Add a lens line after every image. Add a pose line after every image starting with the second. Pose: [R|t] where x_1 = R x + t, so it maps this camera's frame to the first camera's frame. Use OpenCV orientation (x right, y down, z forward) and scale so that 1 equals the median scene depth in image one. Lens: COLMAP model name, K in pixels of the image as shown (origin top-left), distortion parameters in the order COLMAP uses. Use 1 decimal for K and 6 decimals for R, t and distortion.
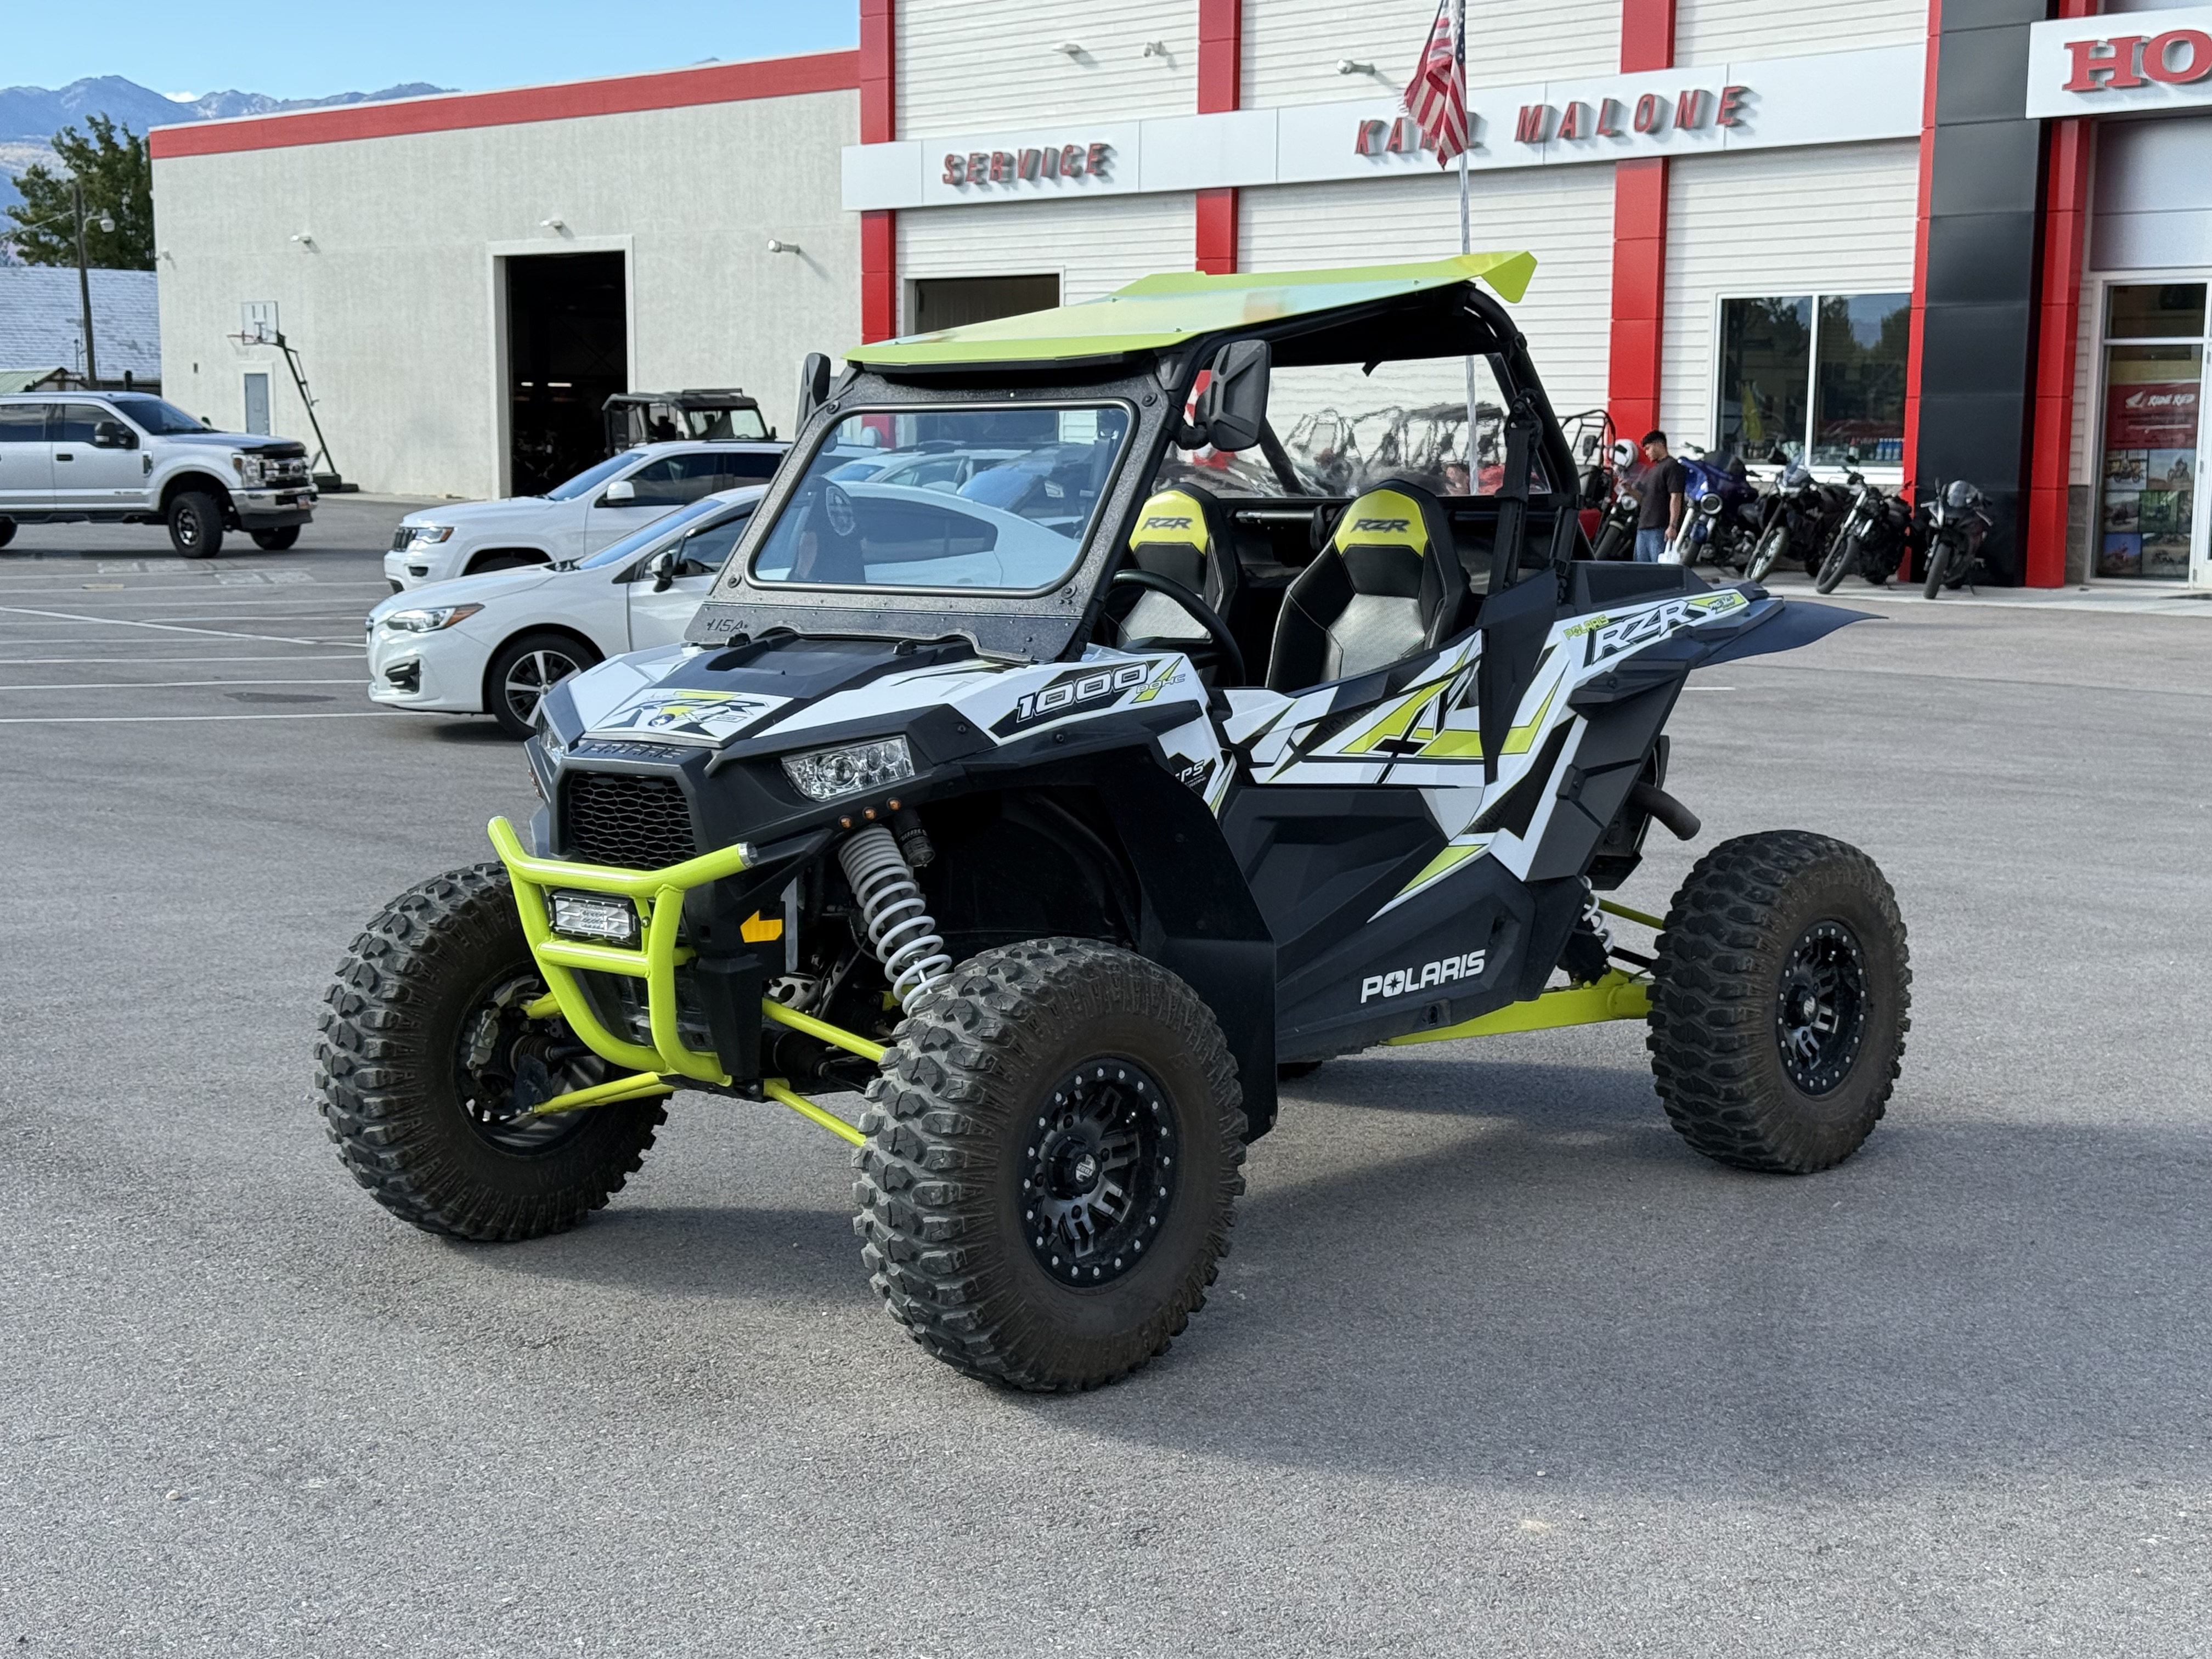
lens RADIAL K [[3167.3, 0, 1064.1], [0, 3167.3, 794.0], [0, 0, 1]] dist [0.096228, 0.000000]
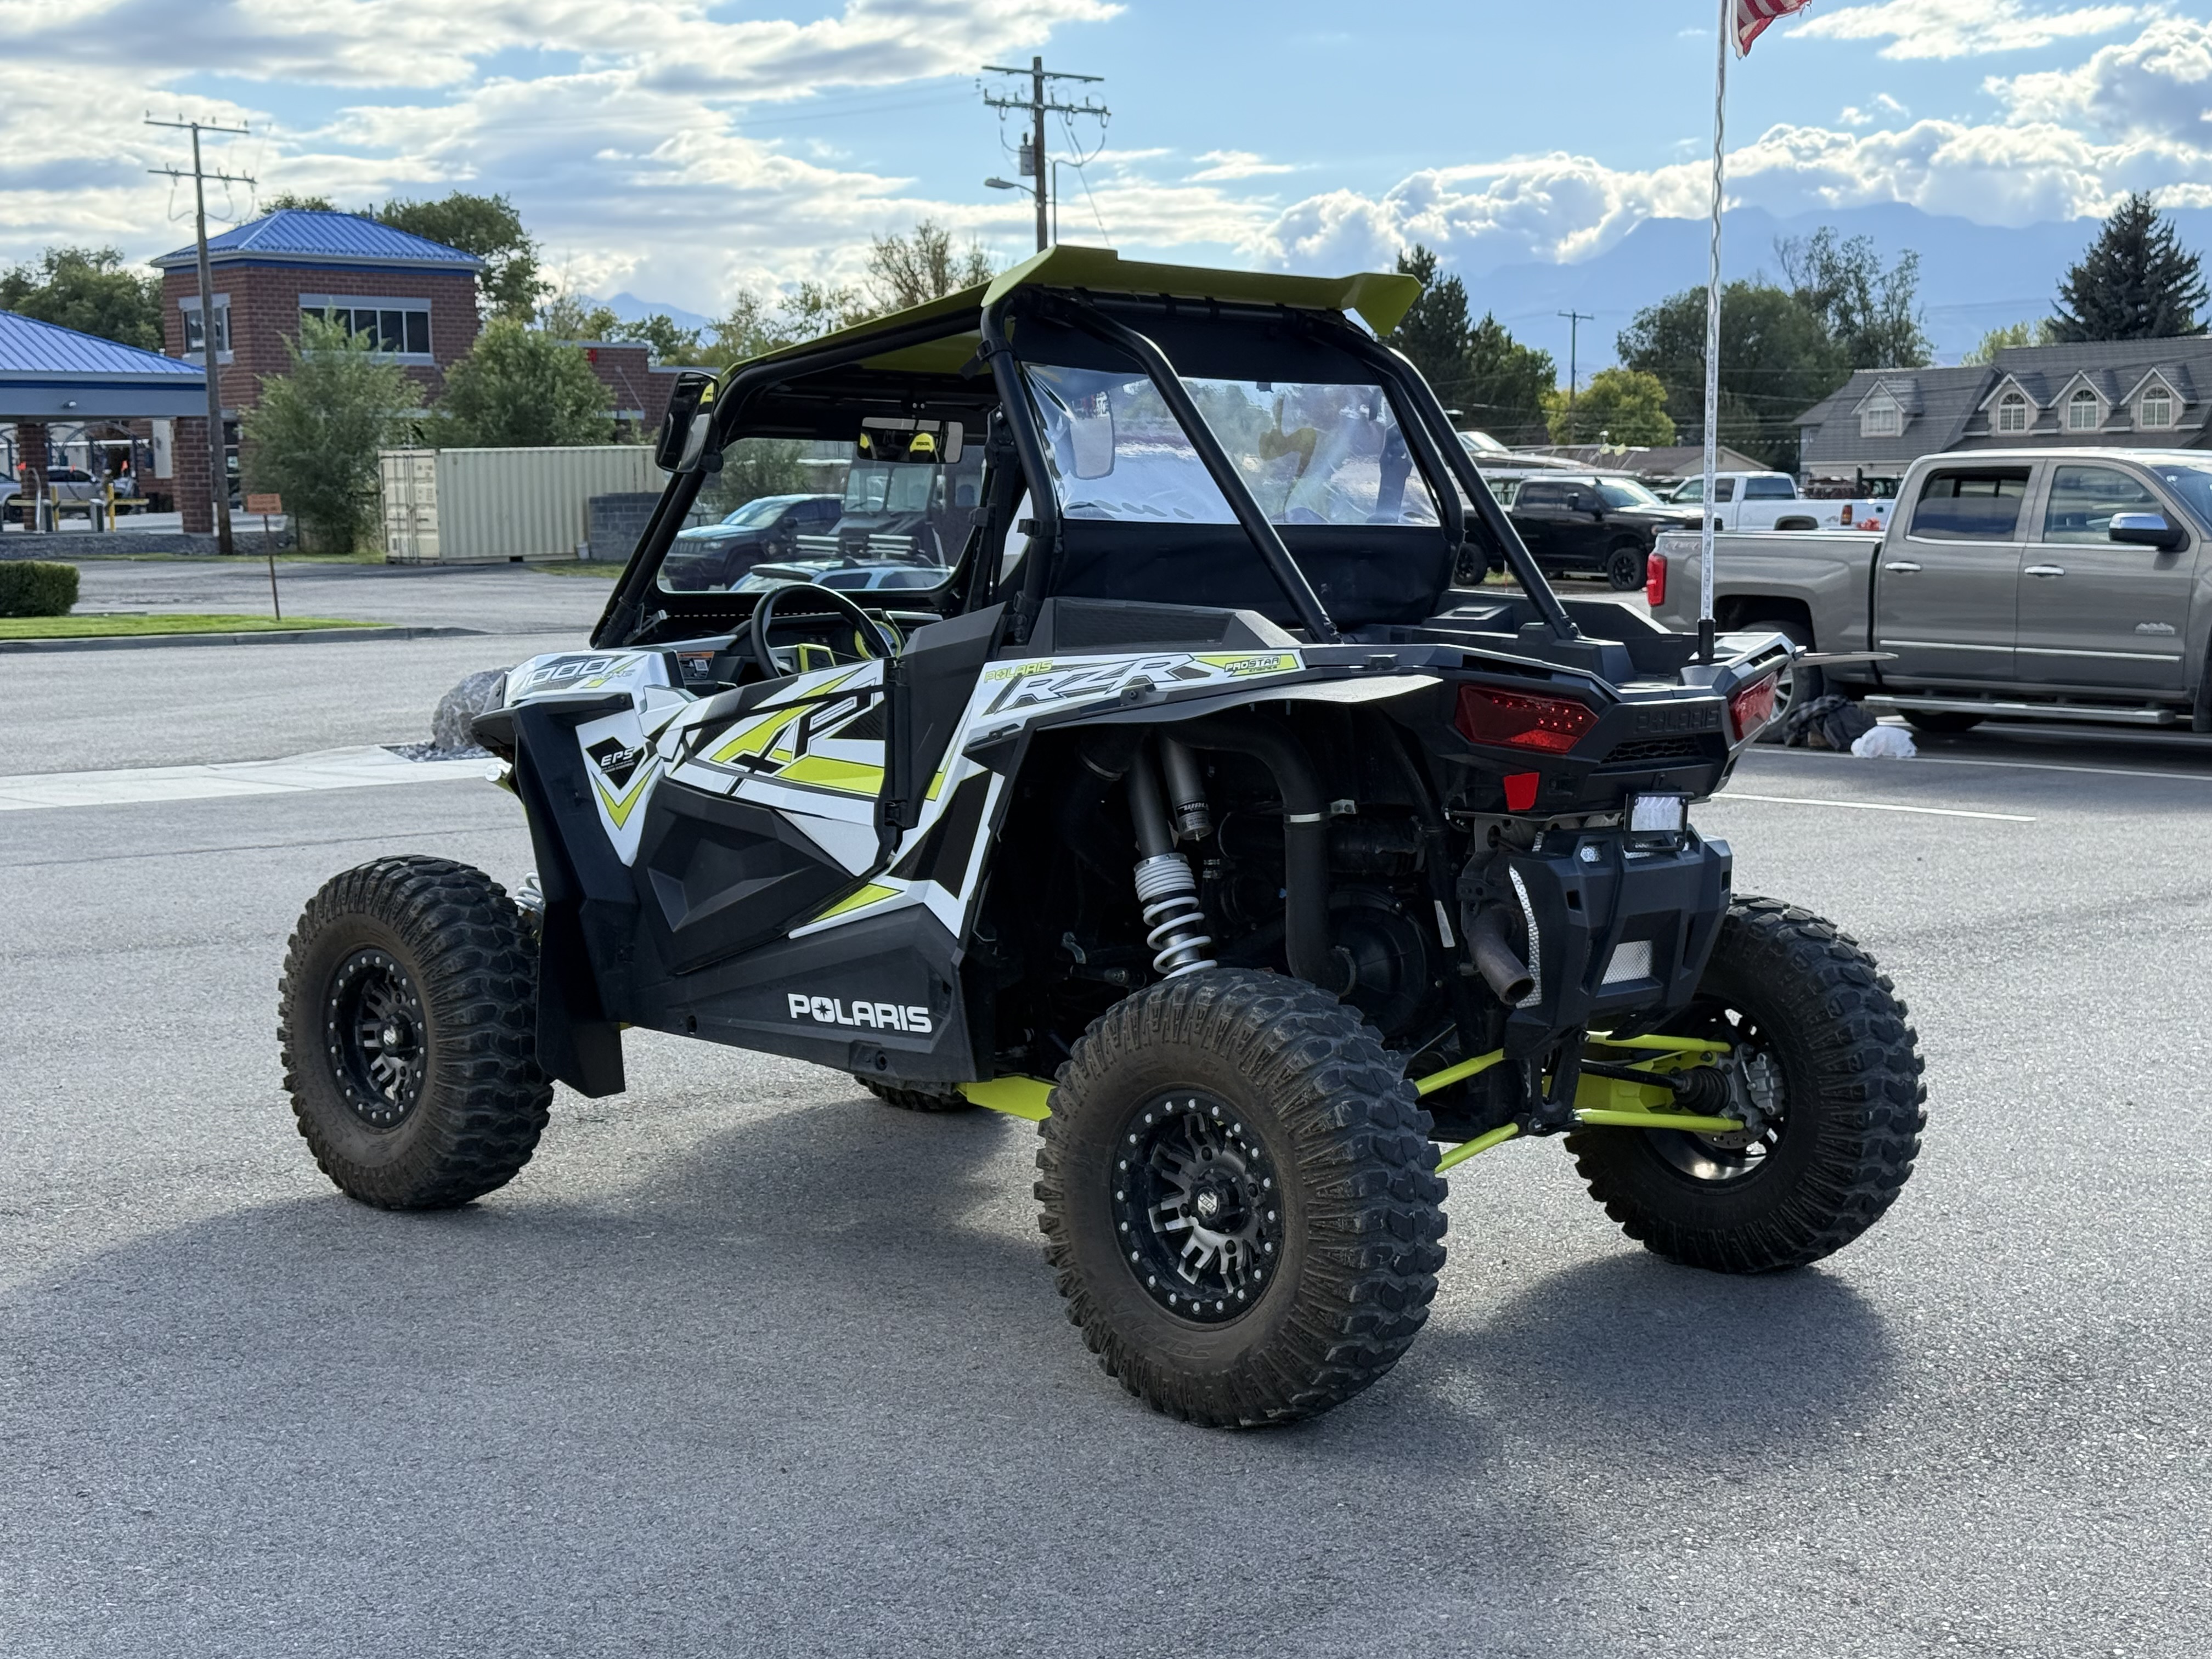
lens RADIAL K [[3106.4, 0, 1104.3], [0, 3106.4, 825.3], [0, 0, 1]] dist [0.138495, 0.000000]
pose [[0.014954, 0.101213, -0.994752, 1.067850], [-0.106109, 0.989406, 0.099074, -0.102827], [0.994242, 0.104071, 0.025535, 1.058663]]
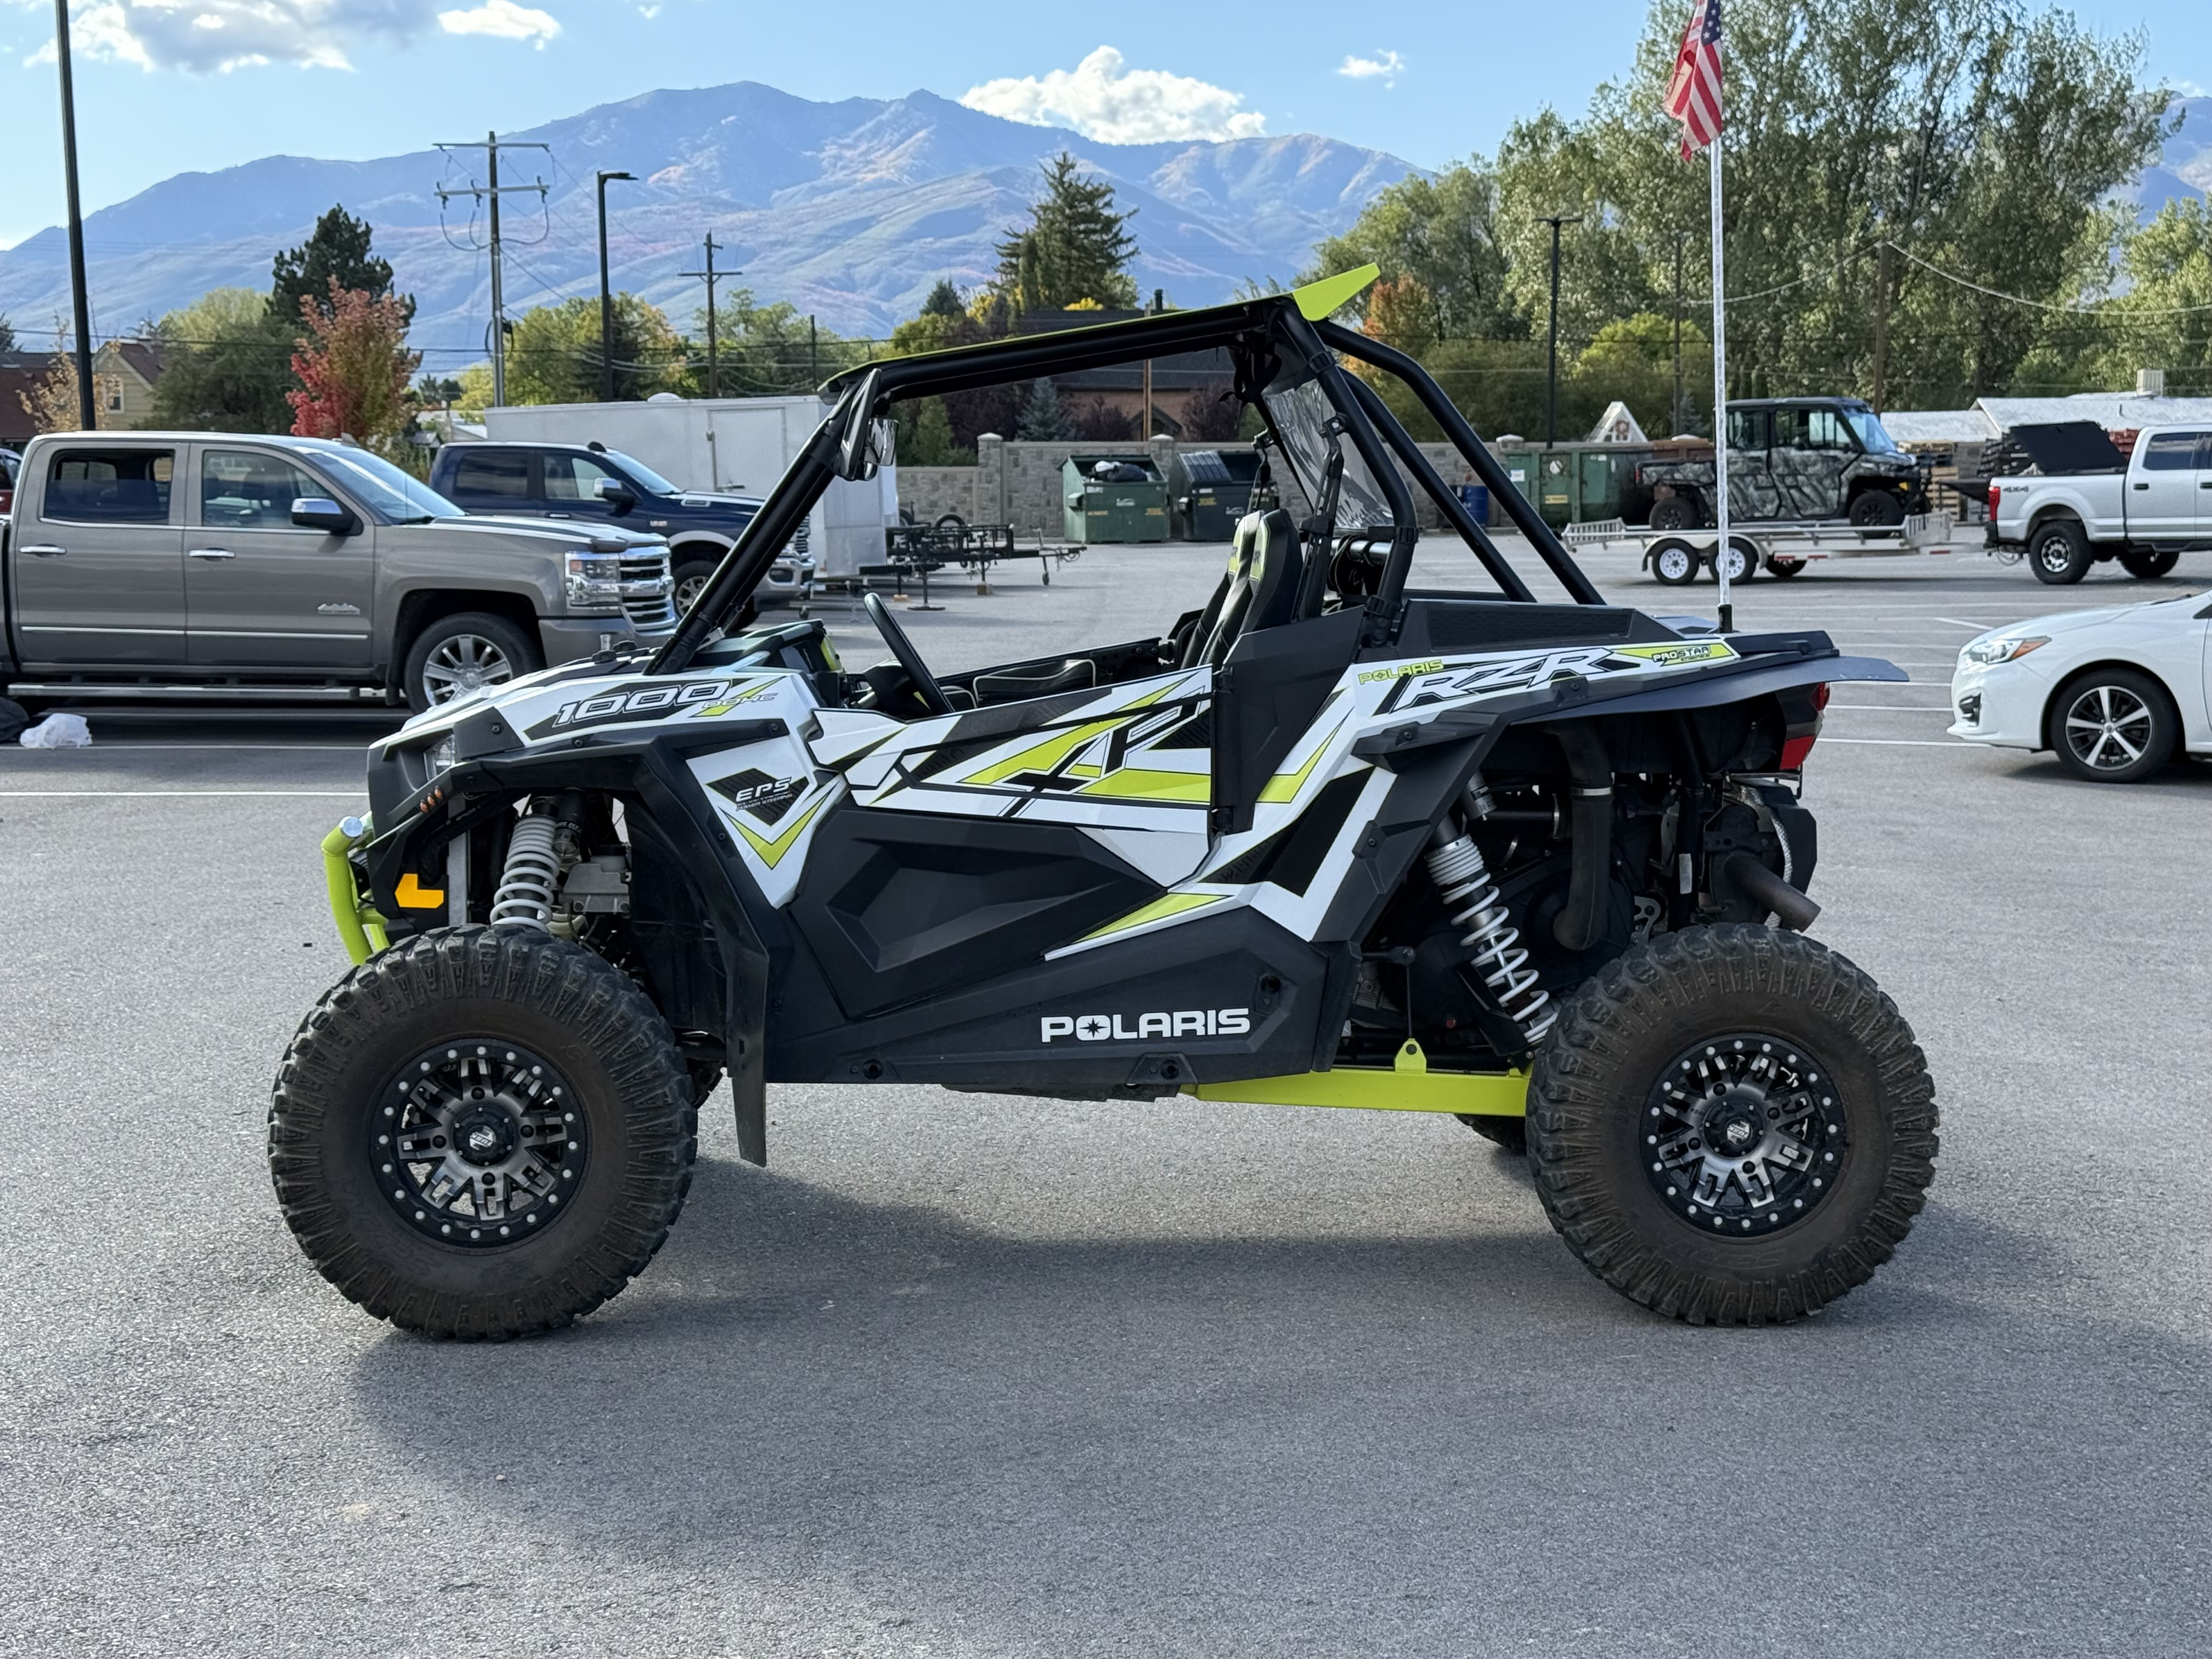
lens RADIAL K [[3106.4, 0, 1102.6], [0, 3106.4, 824.0], [0, 0, 1]] dist [0.138495, 0.000000]
pose [[0.735672, 0.074642, -0.673212, 0.742983], [-0.073494, 0.996838, 0.030210, -0.031334], [0.673338, 0.027252, 0.738832, 0.298396]]
